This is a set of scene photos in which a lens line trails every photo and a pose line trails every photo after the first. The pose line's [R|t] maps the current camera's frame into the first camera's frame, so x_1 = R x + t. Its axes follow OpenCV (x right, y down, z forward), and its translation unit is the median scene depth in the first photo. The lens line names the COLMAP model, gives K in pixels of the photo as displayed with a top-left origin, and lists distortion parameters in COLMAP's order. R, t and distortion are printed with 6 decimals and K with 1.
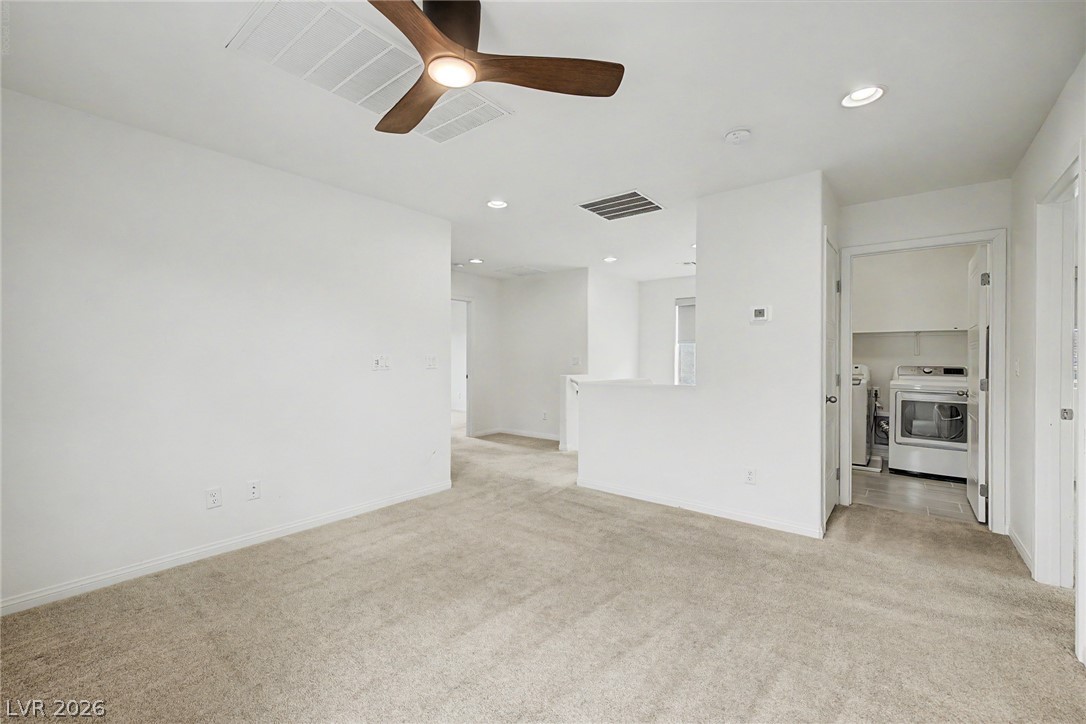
lens RADIAL K [[459.9, 0, 540.7], [0, 459.9, 362.3], [0, 0, 1]] dist [0.004588, 0.000348]
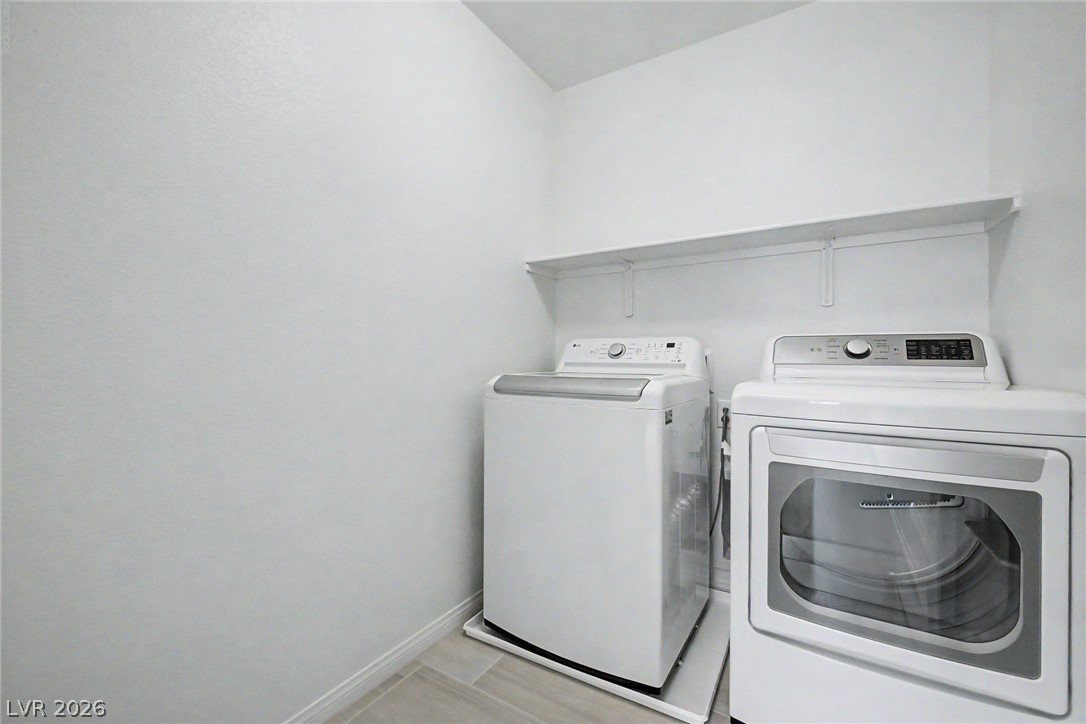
lens RADIAL K [[459.9, 0, 540.7], [0, 459.9, 362.3], [0, 0, 1]] dist [0.004588, 0.000348]
pose [[0.991880, -0.004548, 0.127097, 0.596067], [0.004796, 0.999987, -0.001643, 0.026483], [-0.127088, 0.002239, 0.991889, 0.729213]]
